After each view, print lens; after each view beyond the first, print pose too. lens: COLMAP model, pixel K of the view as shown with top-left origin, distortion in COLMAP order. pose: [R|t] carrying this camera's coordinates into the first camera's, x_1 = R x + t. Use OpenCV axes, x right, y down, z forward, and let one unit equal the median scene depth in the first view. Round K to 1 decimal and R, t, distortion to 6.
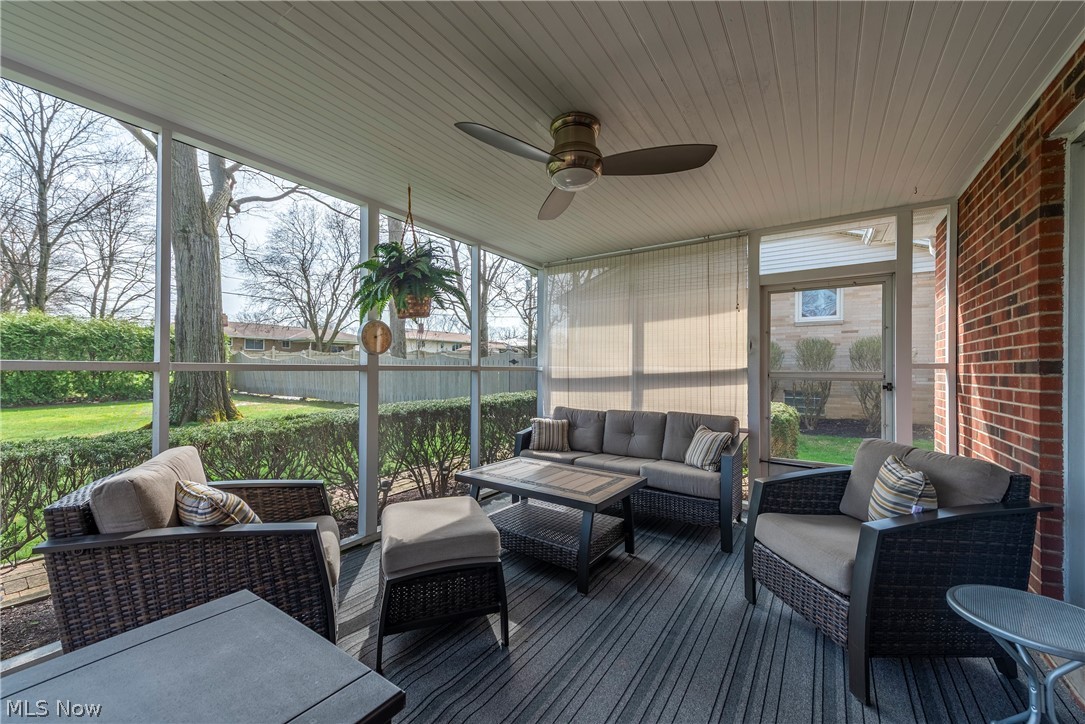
lens RADIAL K [[429.0, 0, 539.4], [0, 429.0, 367.9], [0, 0, 1]] dist [0.012684, -0.003319]
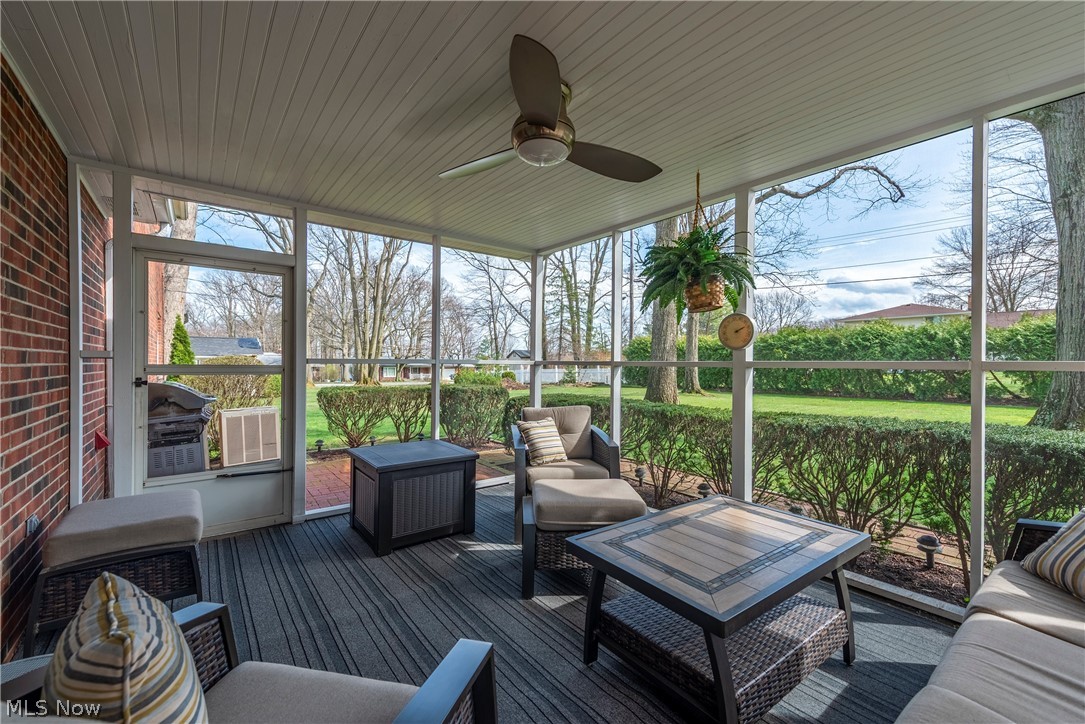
lens RADIAL K [[434.0, 0, 538.5], [0, 434.0, 367.0], [0, 0, 1]] dist [0.001930, -0.000107]
pose [[-0.304008, -0.001381, -0.952669, 0.696810], [-0.002421, 0.999997, -0.000677, 0.007040], [0.952666, 0.002101, -0.304010, 0.935303]]
